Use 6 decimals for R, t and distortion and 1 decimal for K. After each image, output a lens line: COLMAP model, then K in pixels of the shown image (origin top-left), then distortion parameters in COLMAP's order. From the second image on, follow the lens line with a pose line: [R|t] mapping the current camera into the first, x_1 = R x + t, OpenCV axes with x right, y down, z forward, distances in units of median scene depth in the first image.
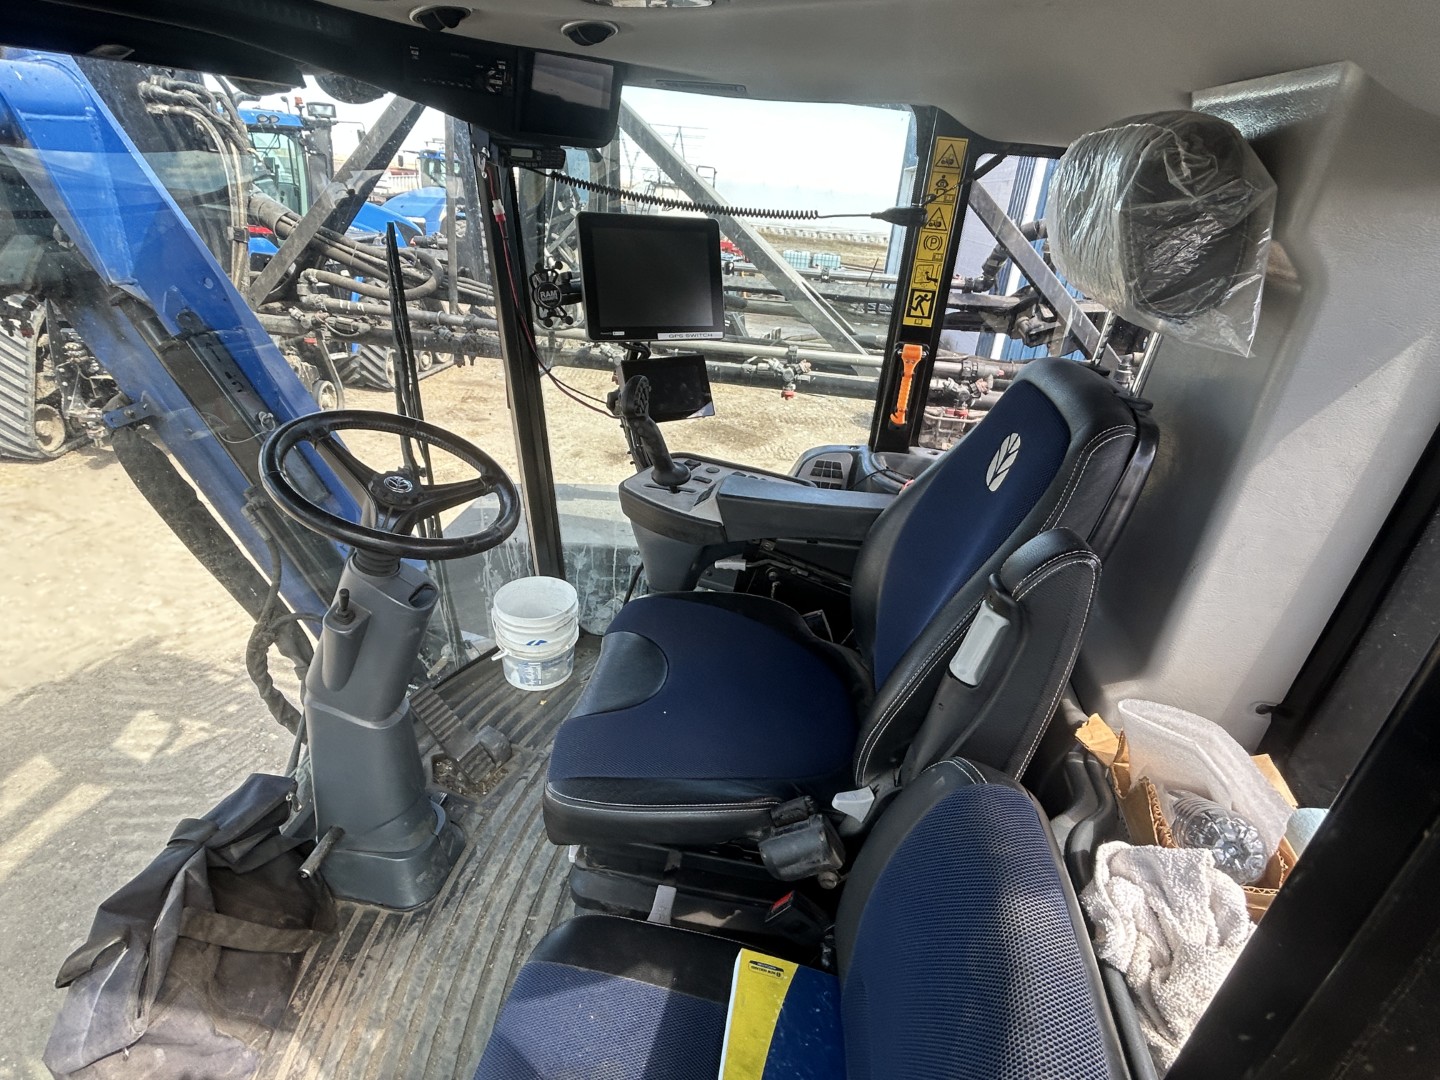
lens RADIAL K [[745.1, 0, 721.1], [0, 745.1, 542.4], [0, 0, 1]] dist [-0.001418, -0.000104]
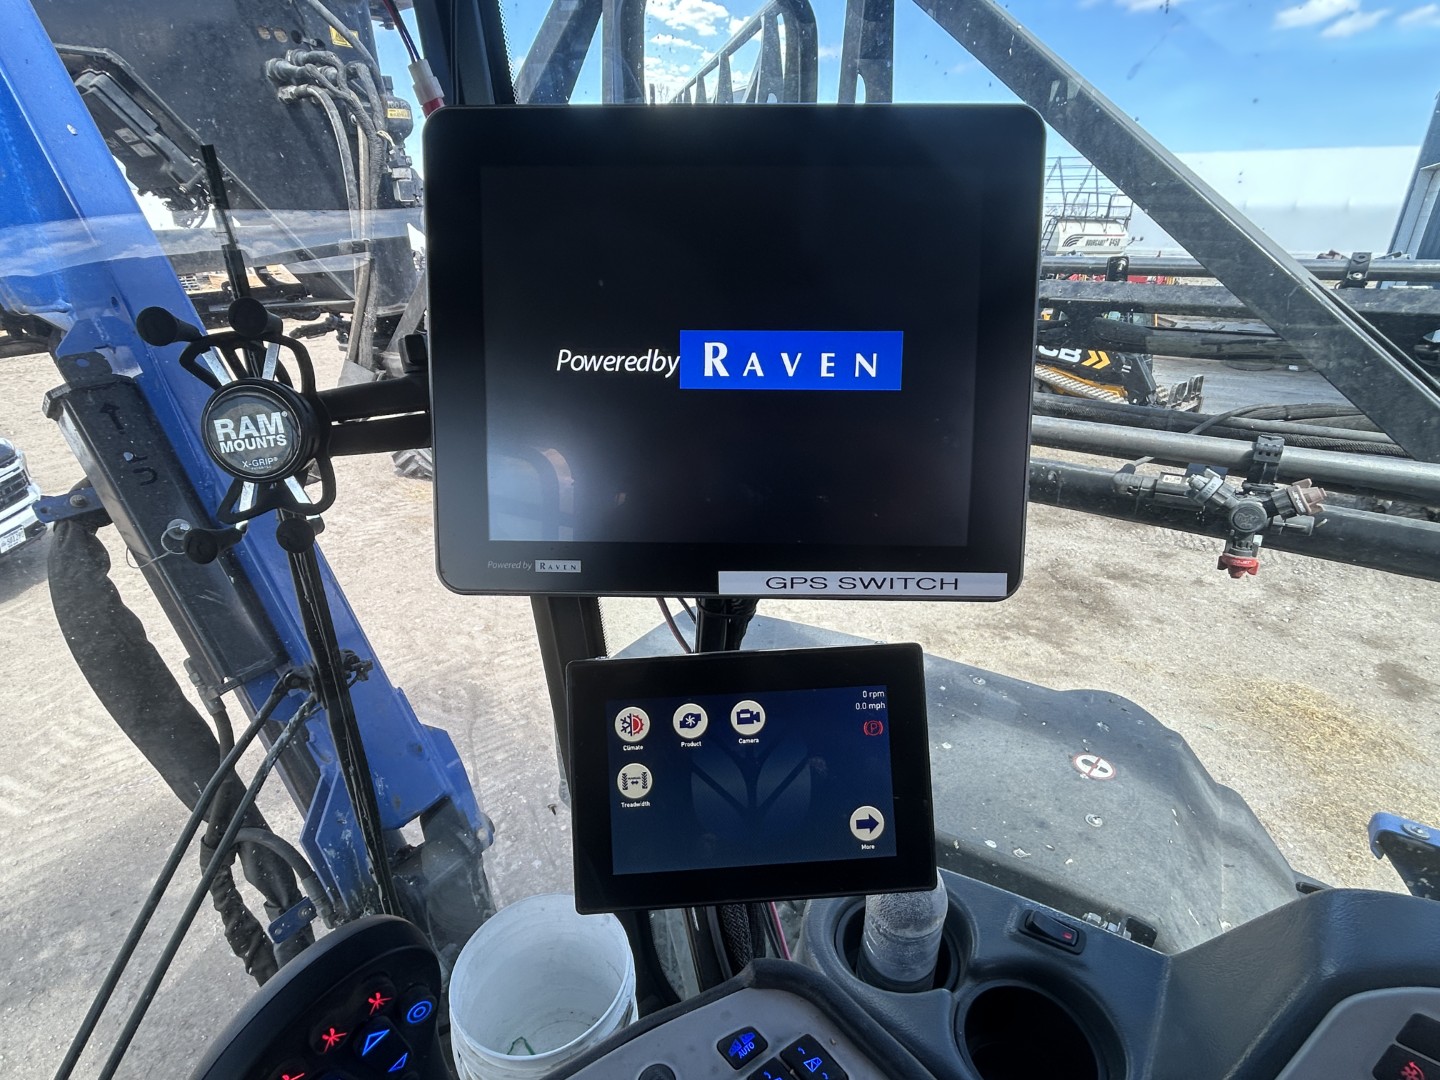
lens RADIAL K [[745.1, 0, 715.7], [0, 745.1, 538.4], [0, 0, 1]] dist [-0.001418, -0.000104]
pose [[0.881425, 0.109612, -0.459429, 0.026696], [-0.137566, 0.990105, -0.027701, -0.161753], [0.451846, 0.087618, 0.887783, 0.534439]]
